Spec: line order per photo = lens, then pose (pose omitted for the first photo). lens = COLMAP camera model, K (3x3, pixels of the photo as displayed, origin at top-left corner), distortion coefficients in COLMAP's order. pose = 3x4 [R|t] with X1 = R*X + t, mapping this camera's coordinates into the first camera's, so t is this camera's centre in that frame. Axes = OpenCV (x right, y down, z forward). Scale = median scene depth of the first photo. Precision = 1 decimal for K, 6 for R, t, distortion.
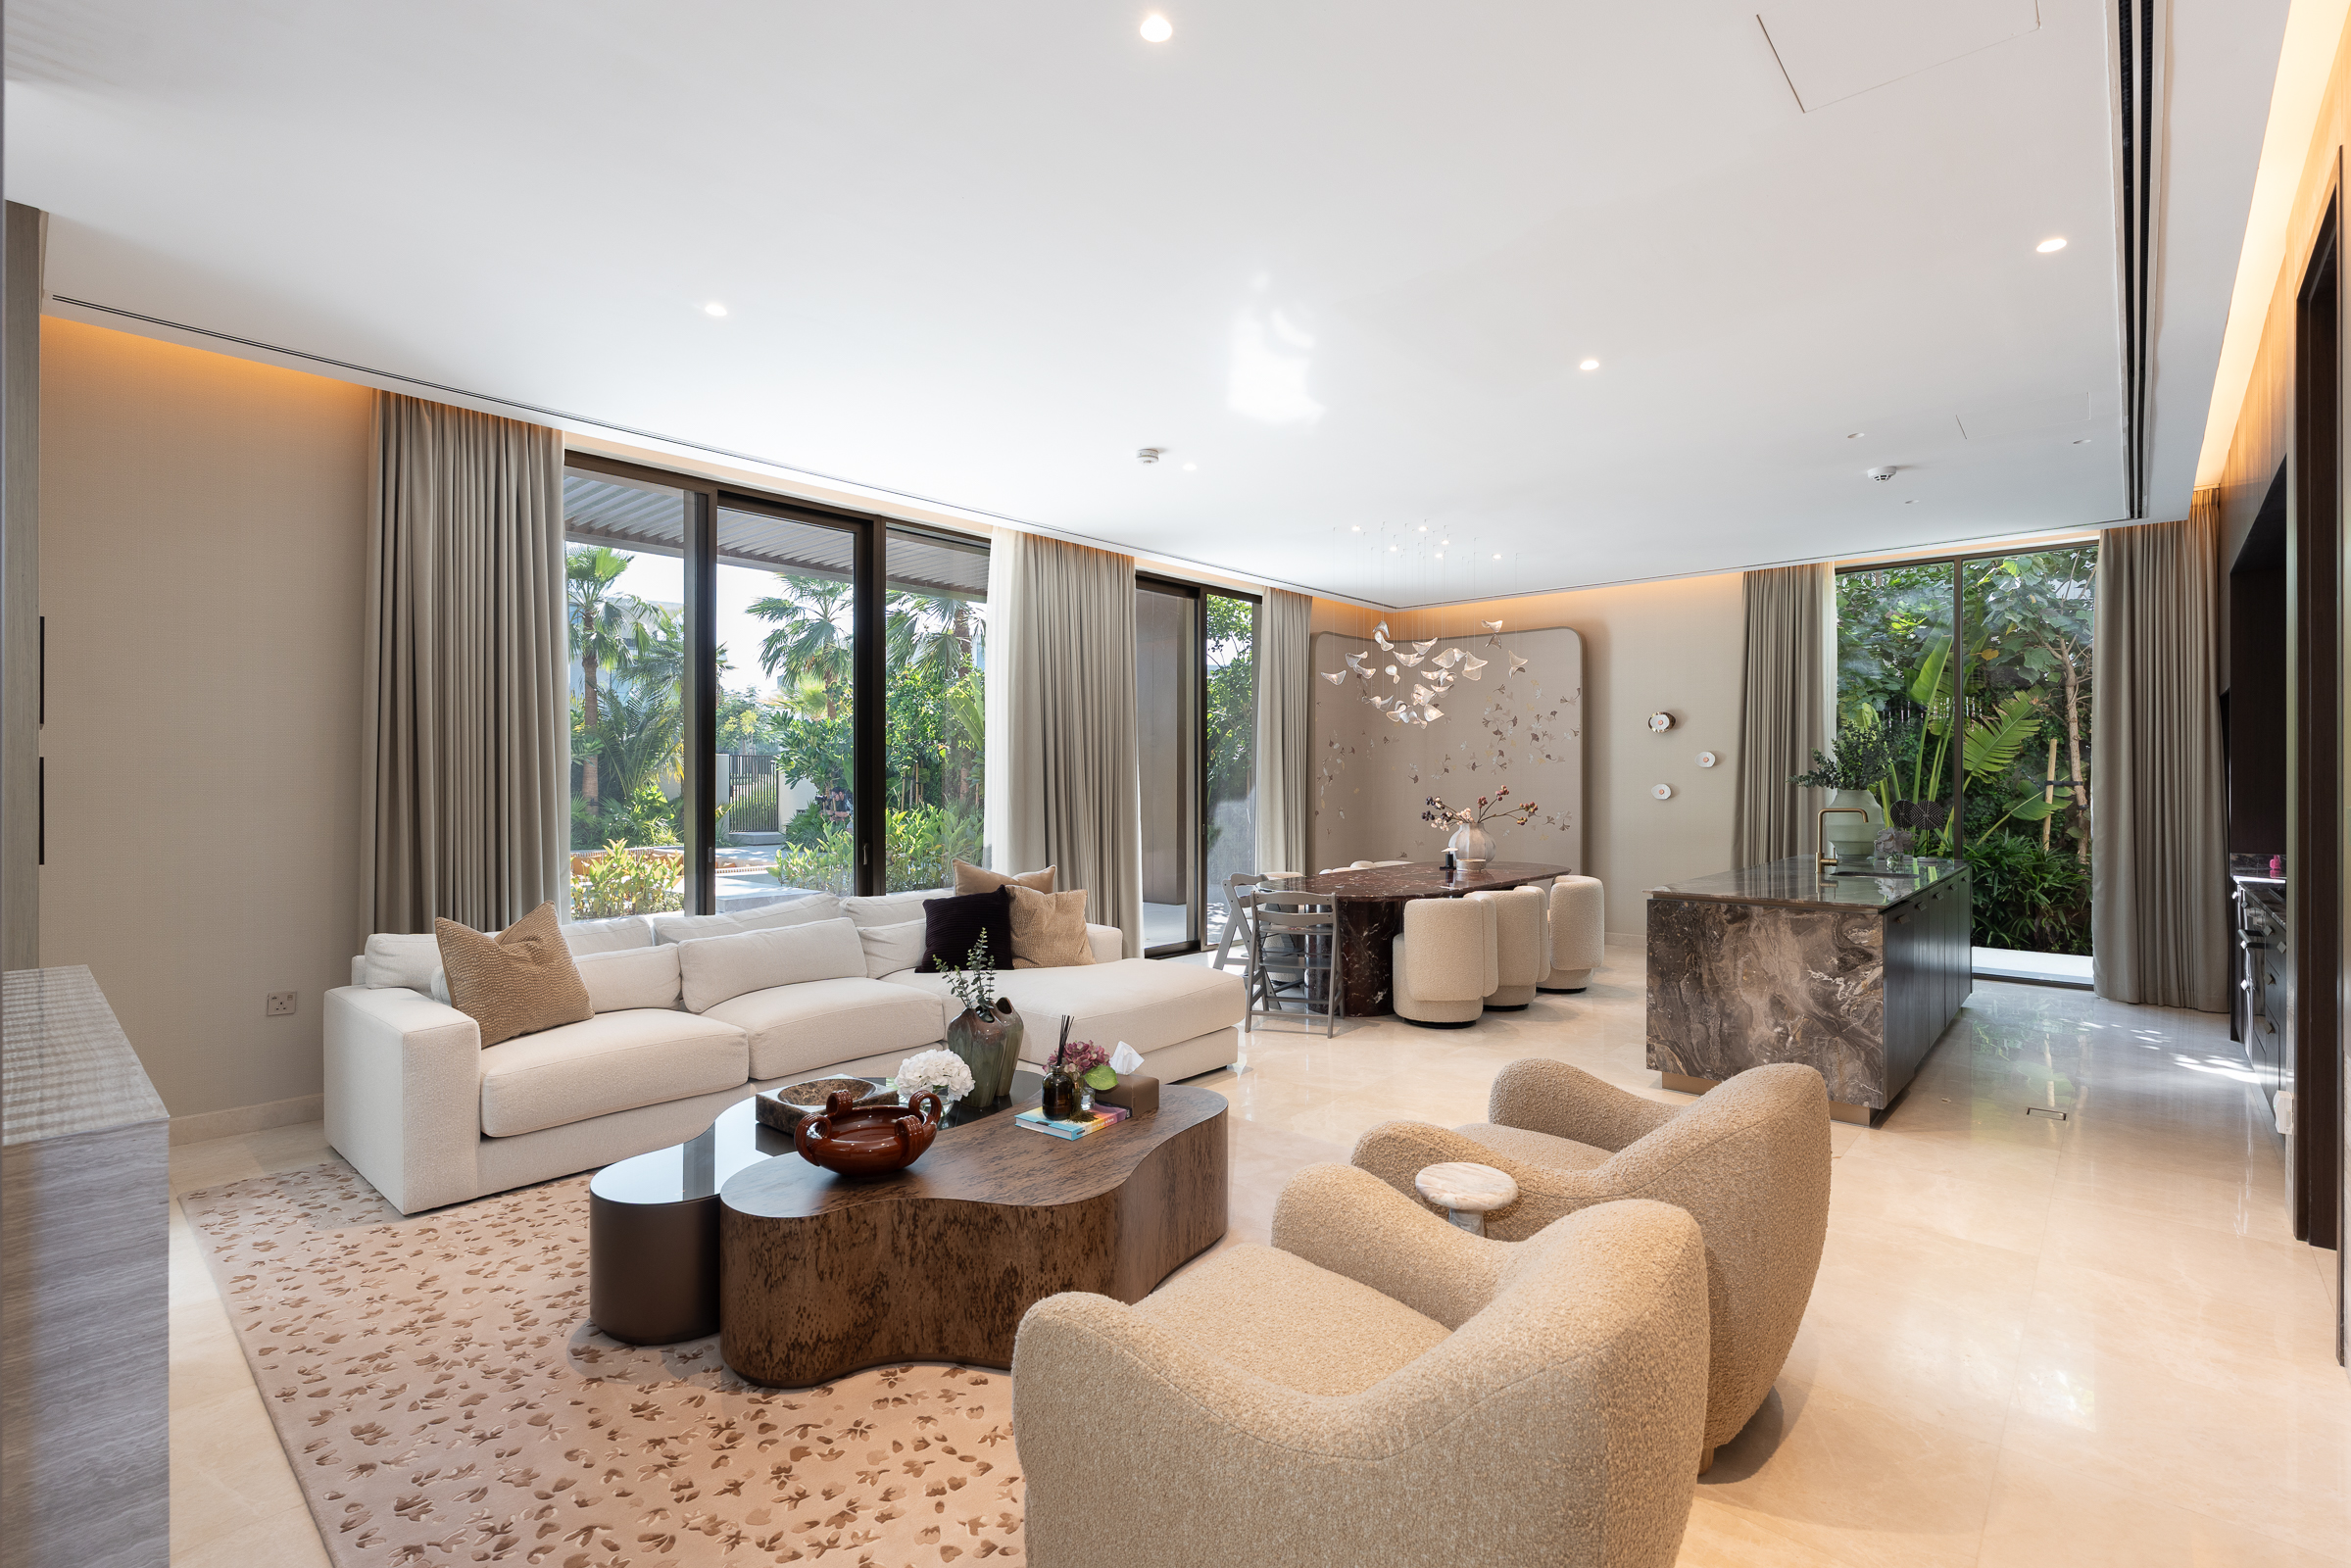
lens RADIAL K [[1071.7, 0, 1166.2], [0, 1071.7, 794.8], [0, 0, 1]] dist [-0.008957, 0.000823]
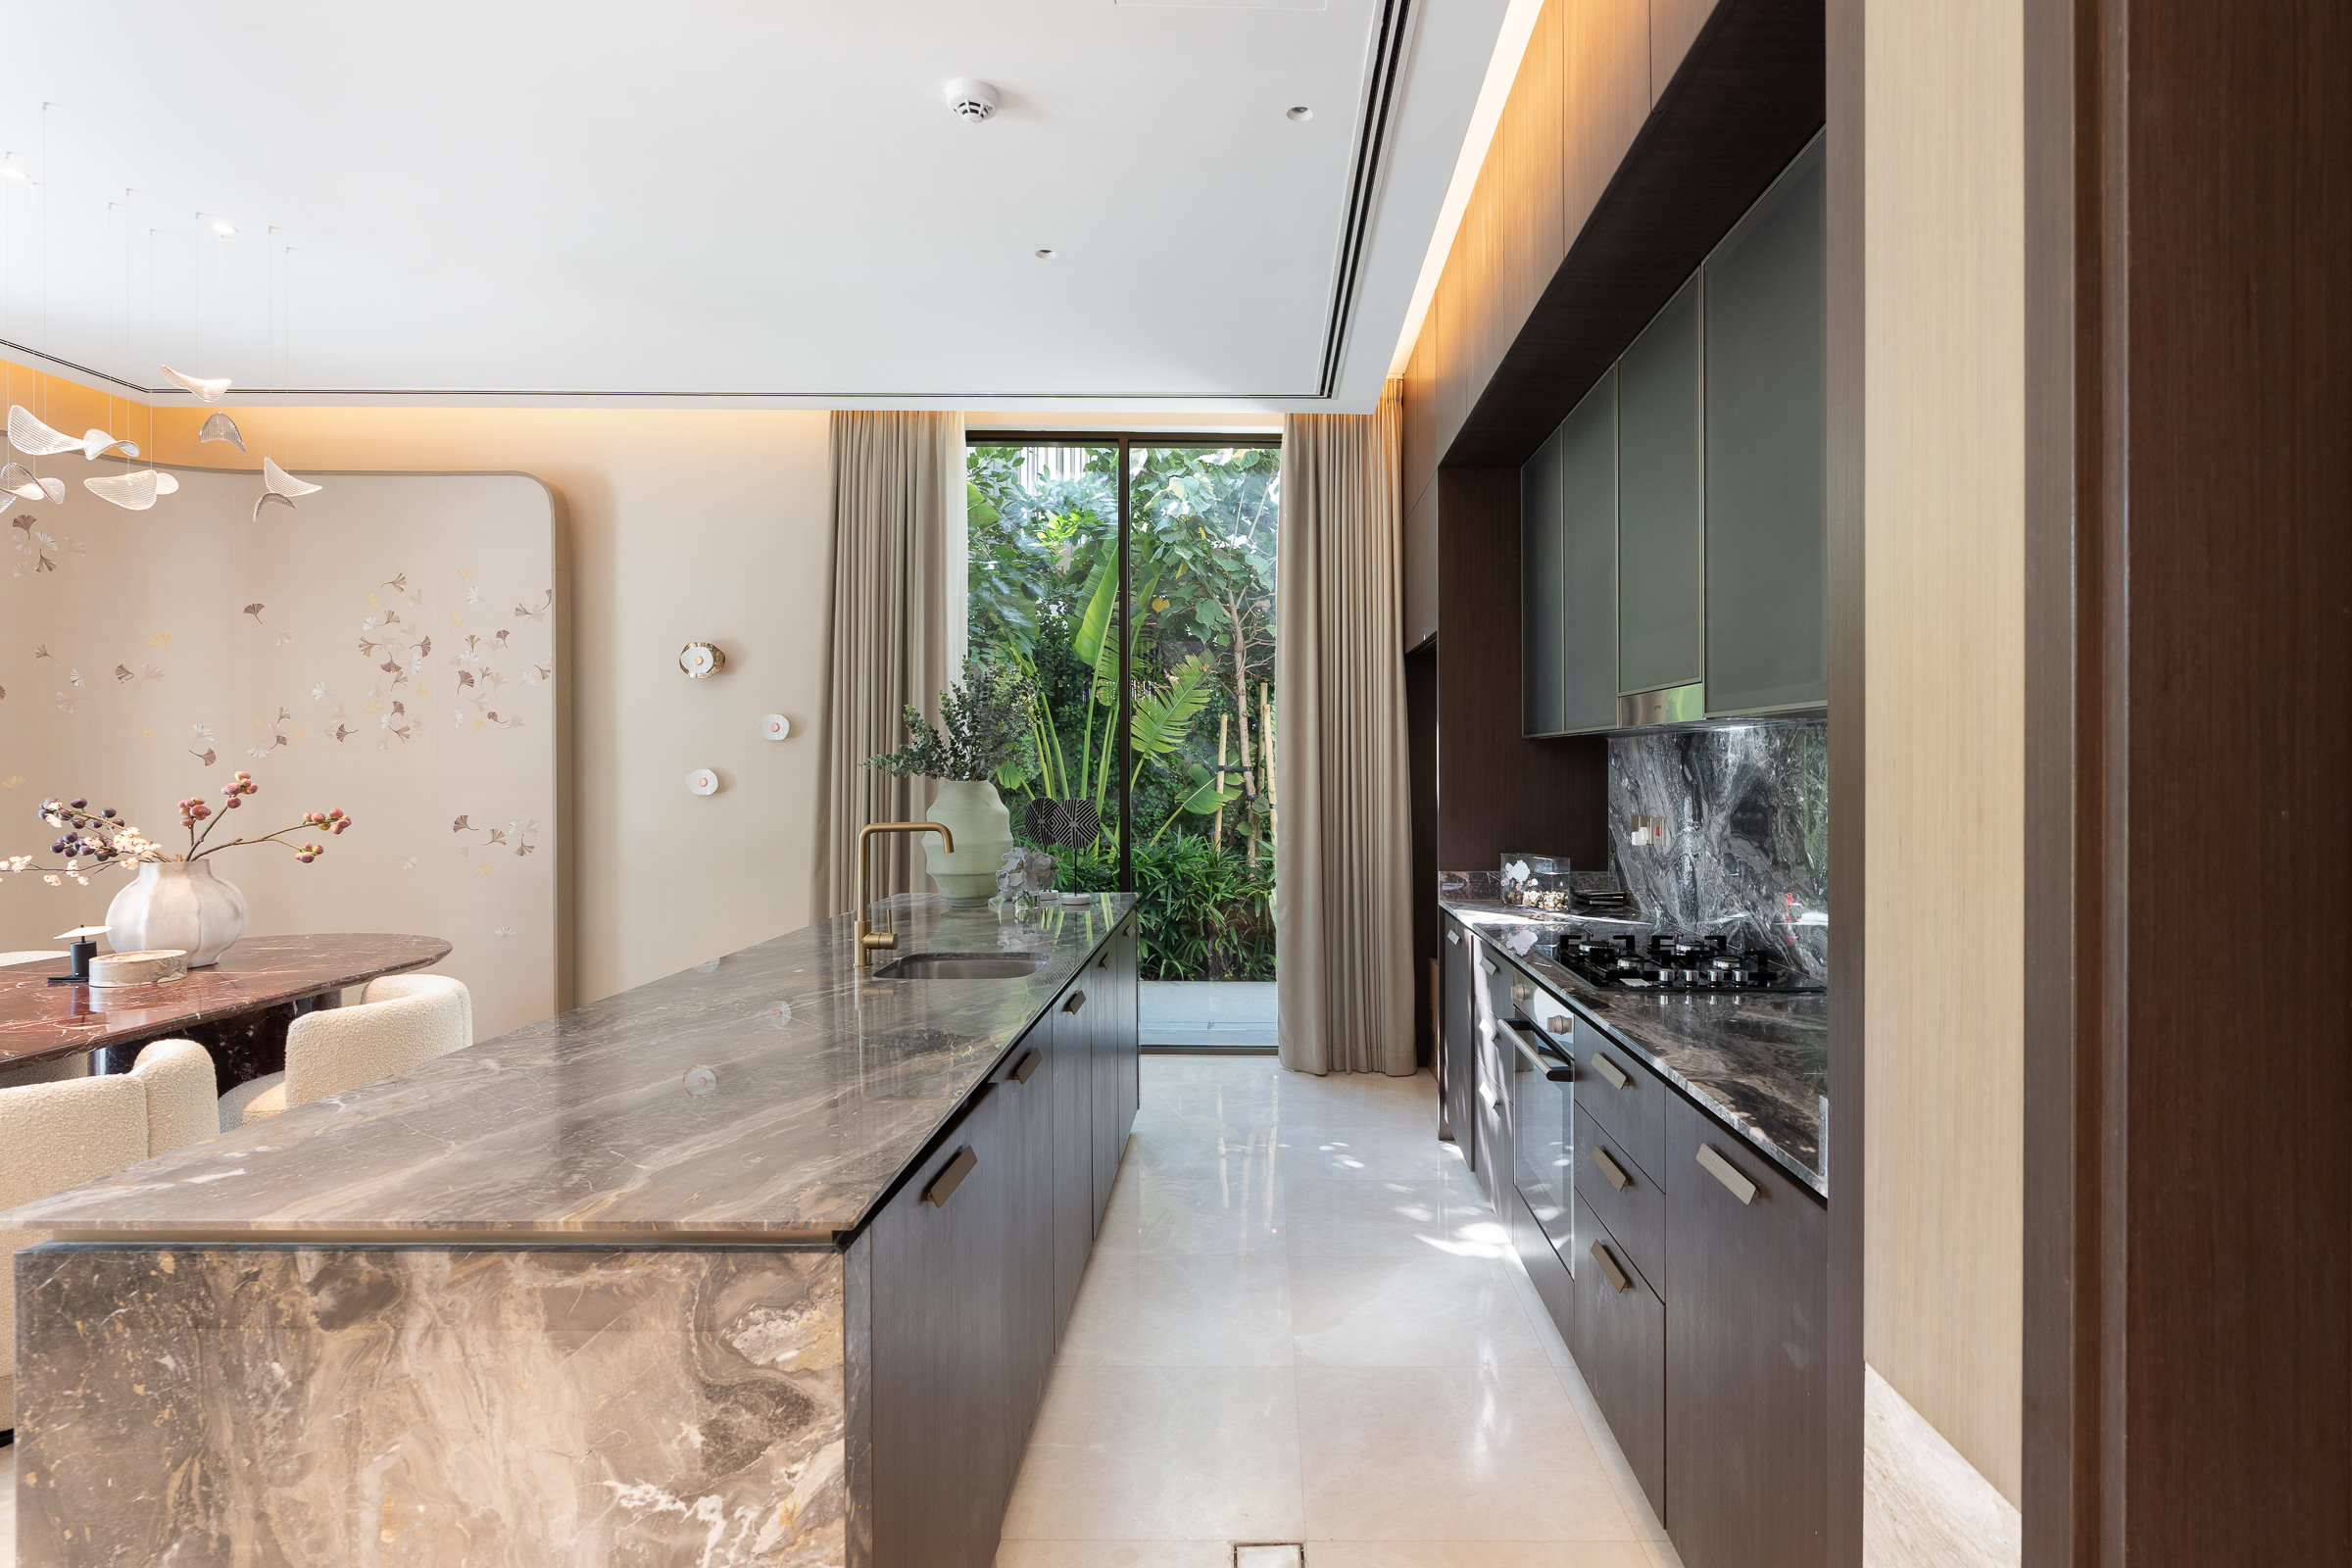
lens RADIAL K [[1086.3, 0, 1178.2], [0, 1086.3, 776.7], [0, 0, 1]] dist [-0.000585, 0.000194]
pose [[0.783402, -0.002490, 0.621510, 0.302926], [0.003563, 0.999994, -0.000485, -0.004753], [-0.621505, 0.002594, 0.783406, 0.389814]]
